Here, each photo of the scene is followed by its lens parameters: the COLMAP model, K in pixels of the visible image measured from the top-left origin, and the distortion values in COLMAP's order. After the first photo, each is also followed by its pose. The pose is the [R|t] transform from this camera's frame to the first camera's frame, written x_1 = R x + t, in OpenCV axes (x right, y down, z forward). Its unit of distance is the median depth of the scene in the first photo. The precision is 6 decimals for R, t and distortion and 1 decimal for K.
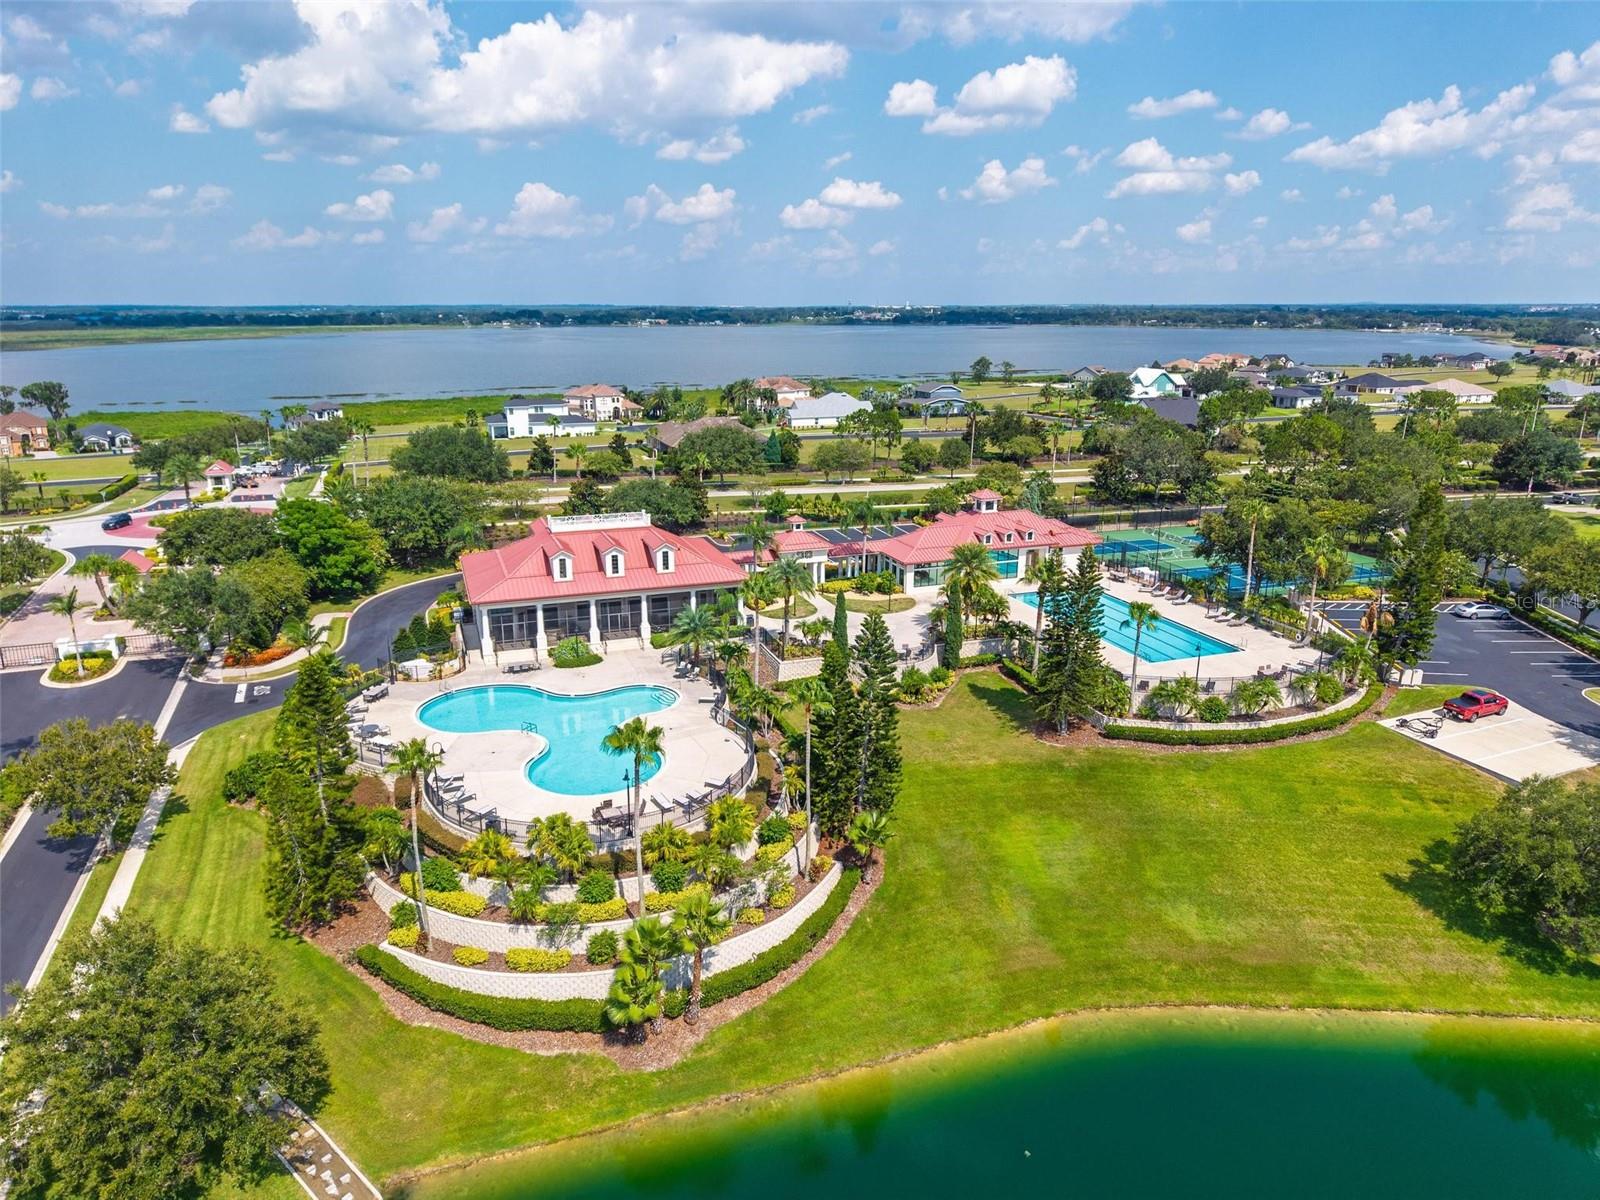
lens RADIAL K [[1110.3, 0, 800.0], [0, 1110.3, 600.0], [0, 0, 1]] dist [0.061647, -0.089312]
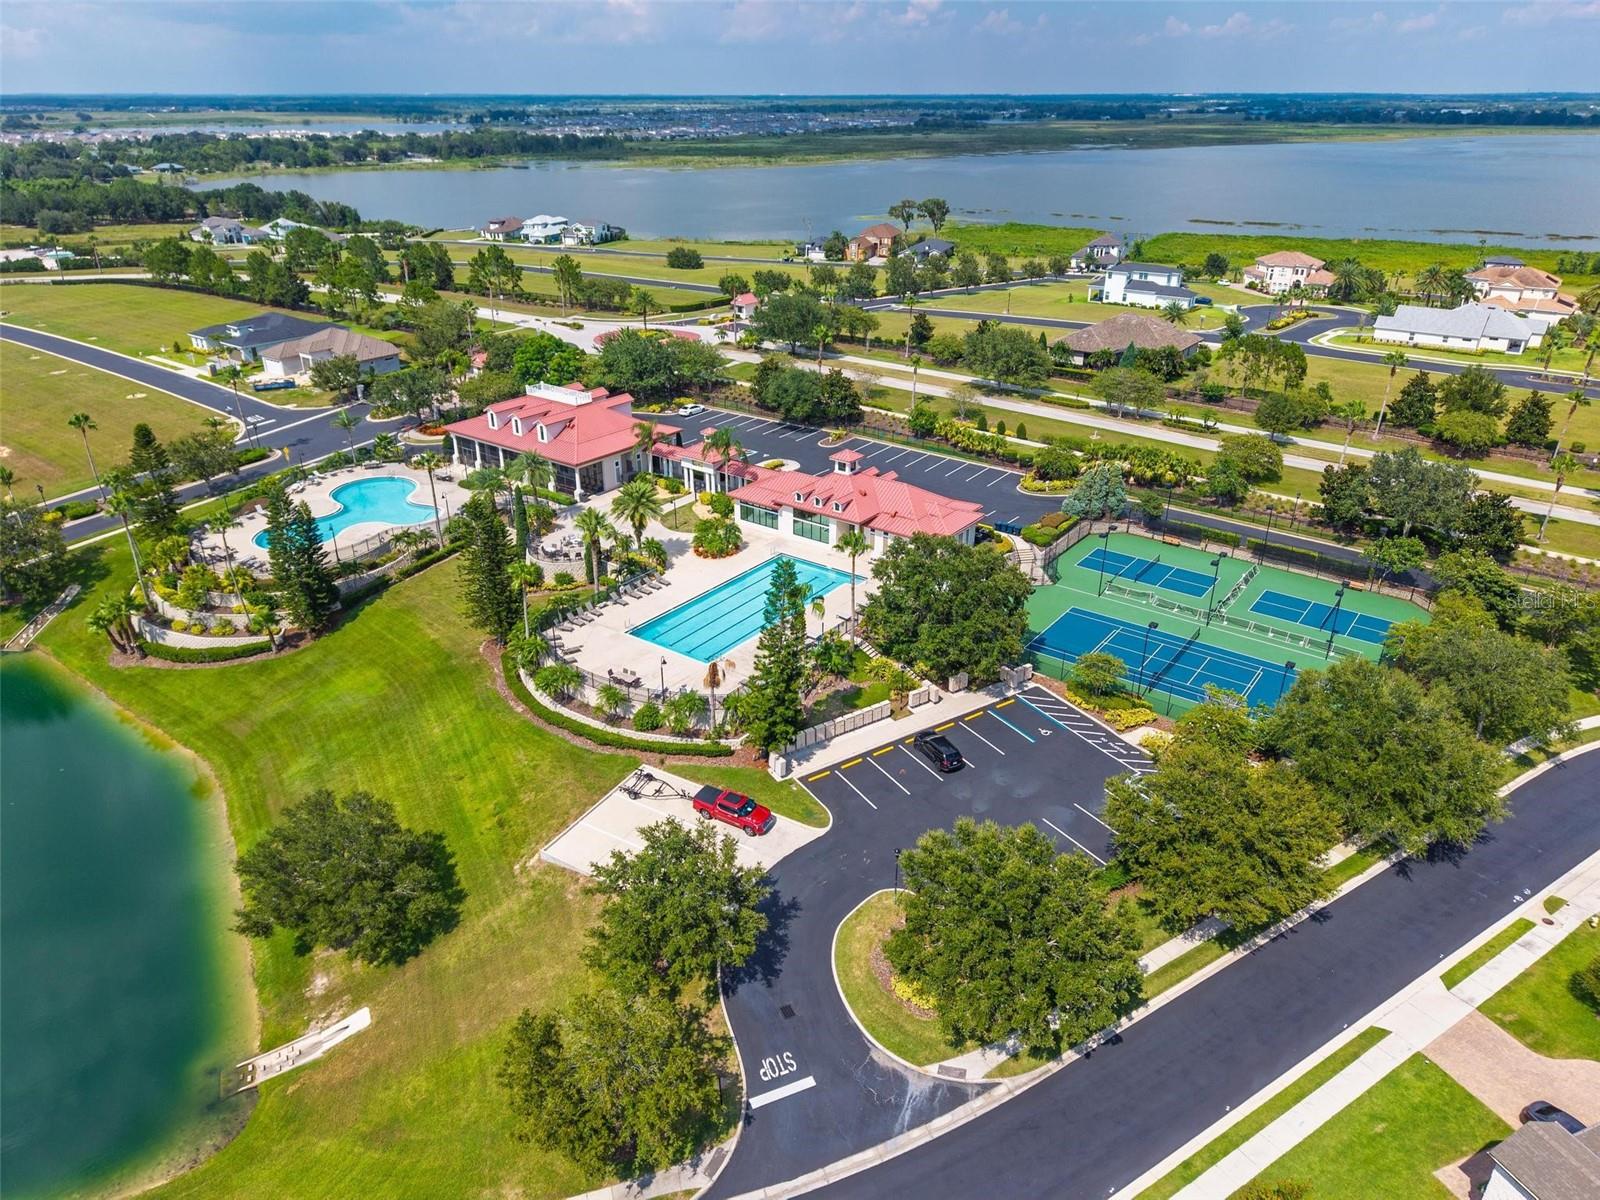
lens RADIAL K [[1110.3, 0, 800.0], [0, 1110.3, 600.0], [0, 0, 1]] dist [0.061647, -0.089312]
pose [[0.528406, 0.355567, -0.770947, 1.381062], [-0.215165, 0.934513, 0.283531, -0.354993], [0.821274, 0.016061, 0.570308, 0.591911]]
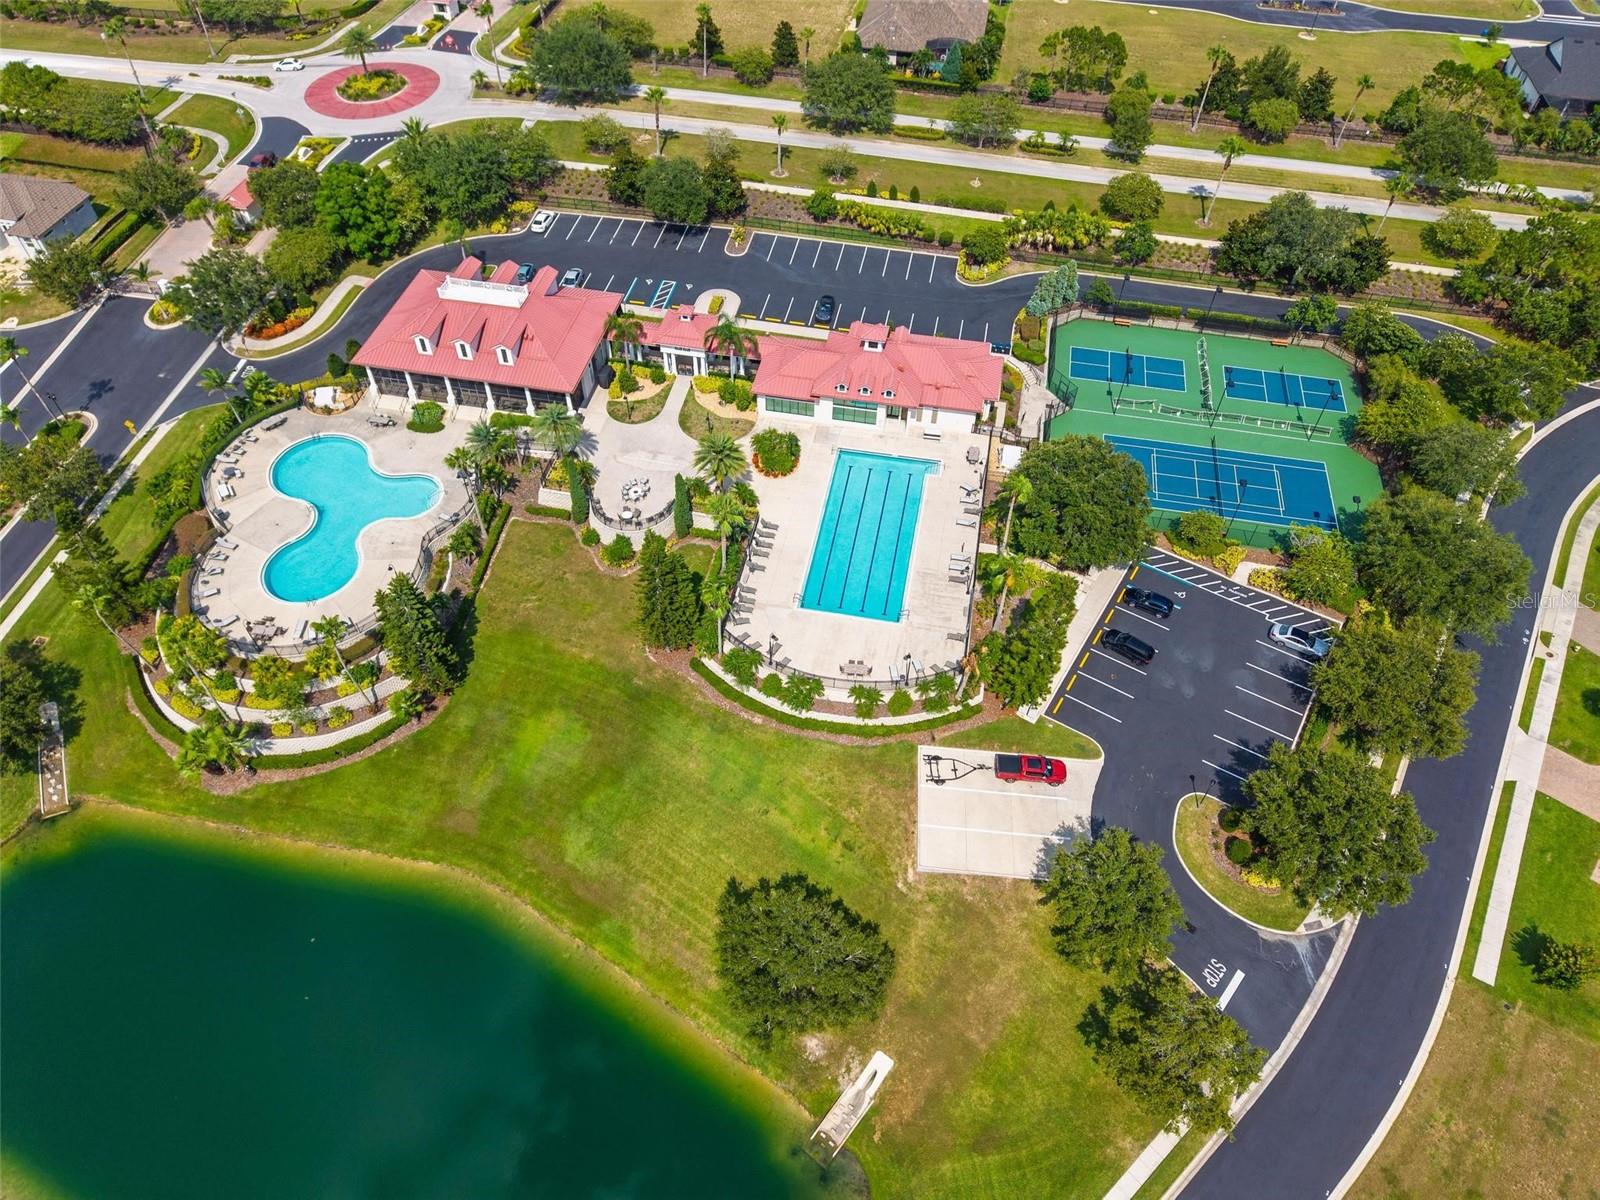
lens RADIAL K [[1110.3, 0, 800.0], [0, 1110.3, 600.0], [0, 0, 1]] dist [0.061647, -0.089312]
pose [[0.853373, 0.401520, -0.332471, 0.774817], [-0.144795, 0.795243, 0.588747, -0.692583], [0.500789, -0.454281, 0.736777, 0.196306]]
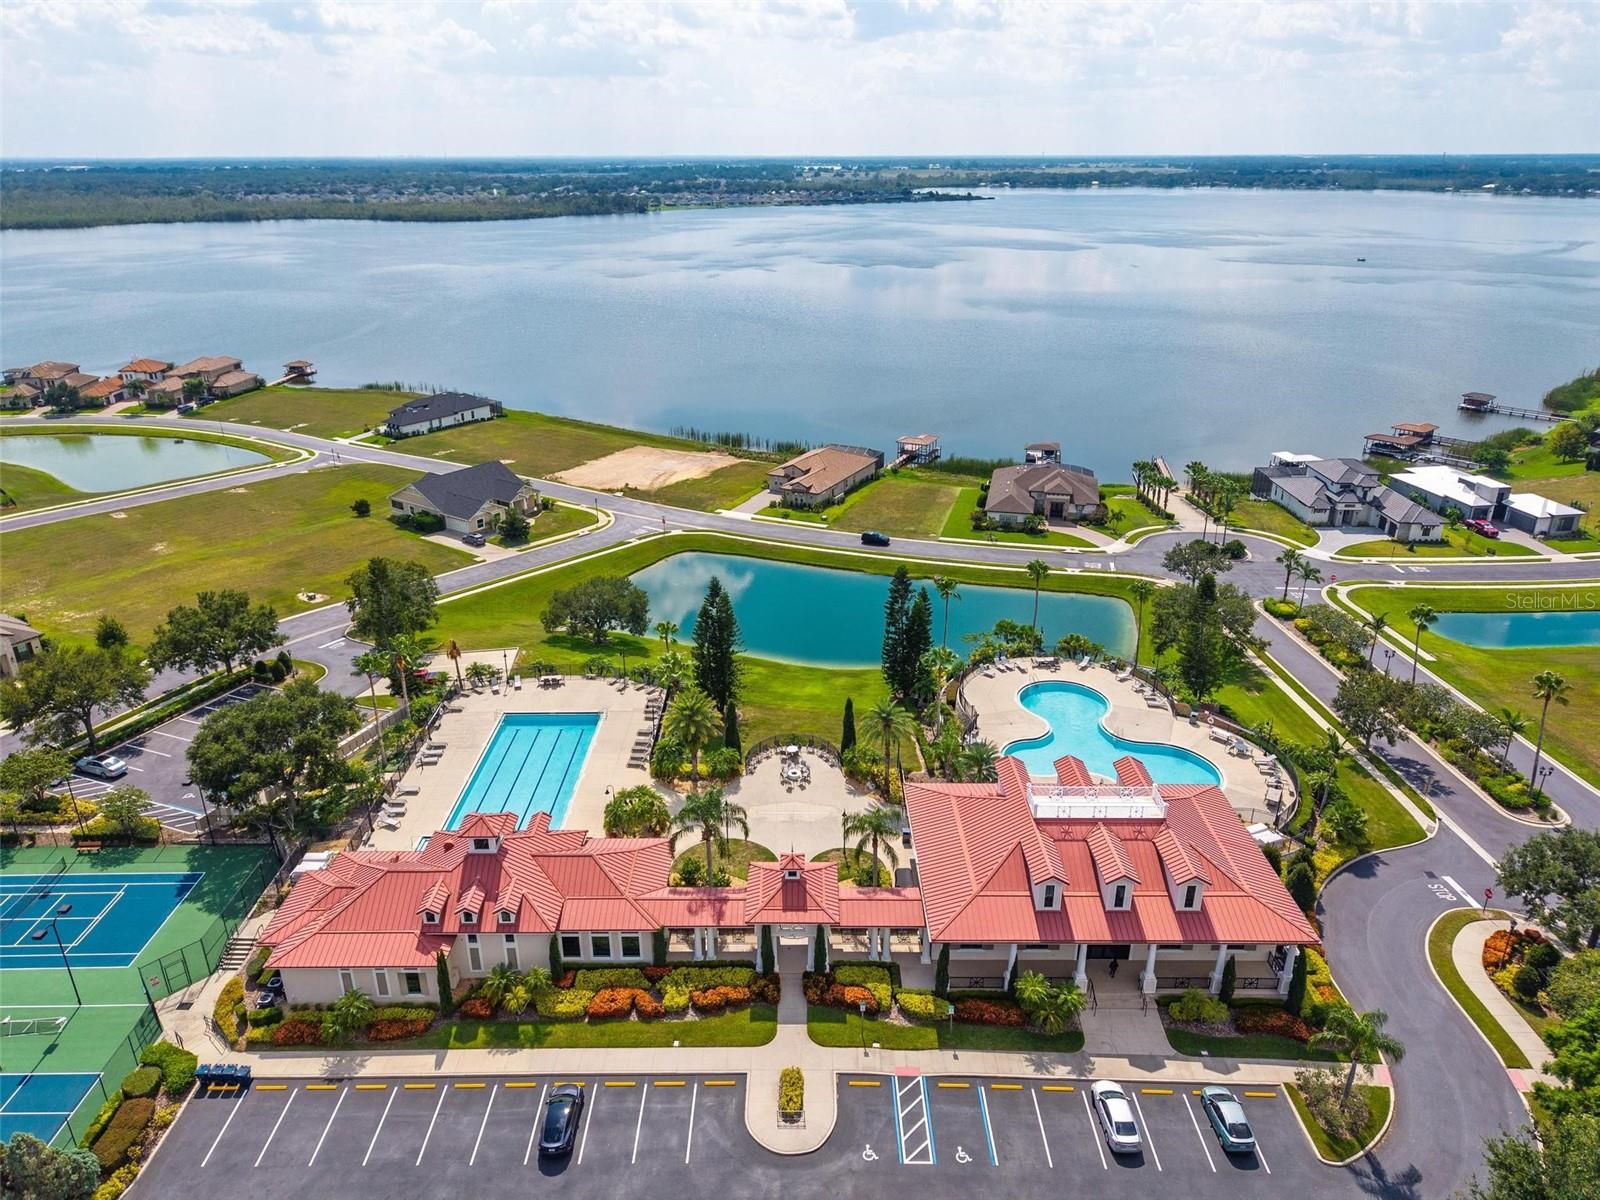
lens RADIAL K [[1110.3, 0, 800.0], [0, 1110.3, 600.0], [0, 0, 1]] dist [0.061647, -0.089312]
pose [[-0.938630, -0.130200, 0.319408, -0.284535], [0.093814, 0.794747, 0.599646, -0.829269], [-0.331923, 0.592811, -0.733759, 1.953759]]
